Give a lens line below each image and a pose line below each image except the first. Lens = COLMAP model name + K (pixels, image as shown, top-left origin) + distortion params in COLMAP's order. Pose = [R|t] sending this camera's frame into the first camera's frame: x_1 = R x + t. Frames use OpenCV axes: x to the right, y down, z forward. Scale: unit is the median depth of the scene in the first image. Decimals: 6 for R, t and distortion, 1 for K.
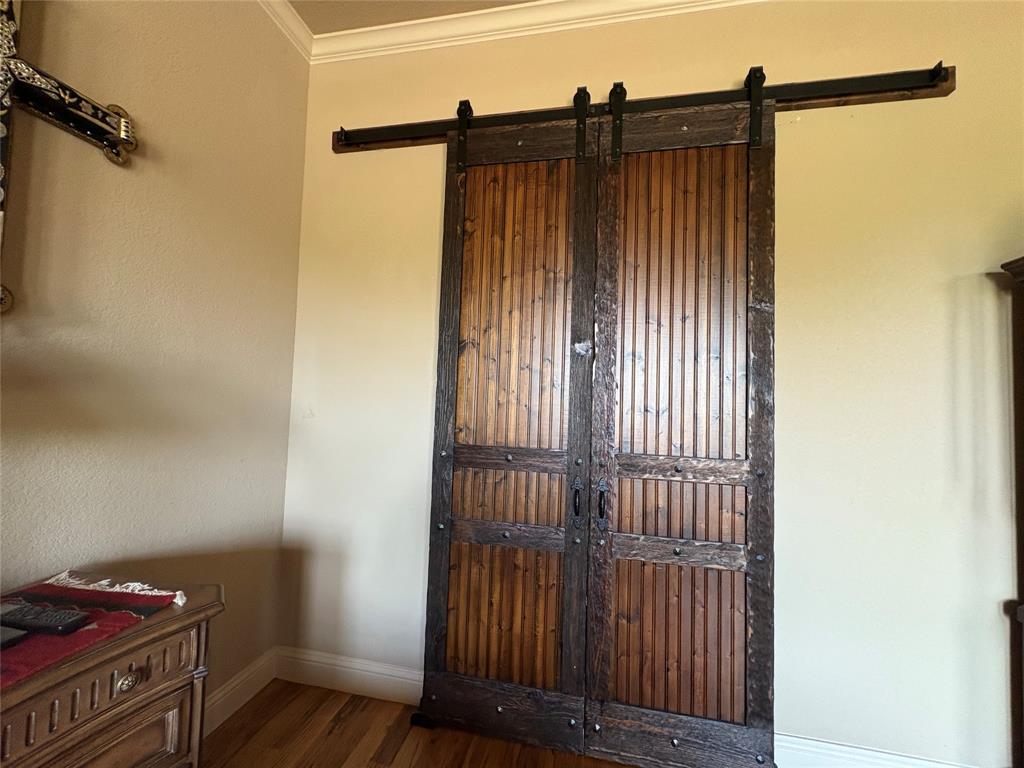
lens RADIAL K [[408.5, 0, 513.6], [0, 408.5, 382.2], [0, 0, 1]] dist [-0.000087, -0.000071]
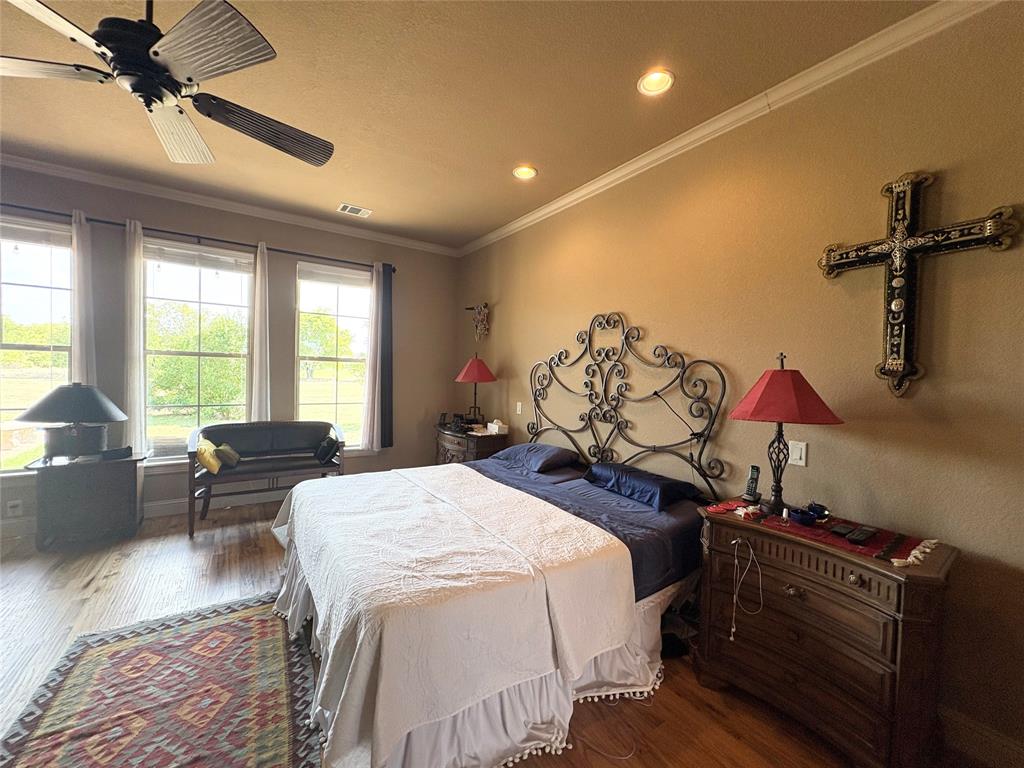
lens RADIAL K [[408.5, 0, 511.9], [0, 408.5, 384.0], [0, 0, 1]] dist [-0.000087, -0.000071]
pose [[-0.702477, -0.026720, -0.711204, 1.221864], [-0.013212, 0.999612, -0.024506, -0.078503], [0.711583, -0.007819, -0.702558, 0.969638]]
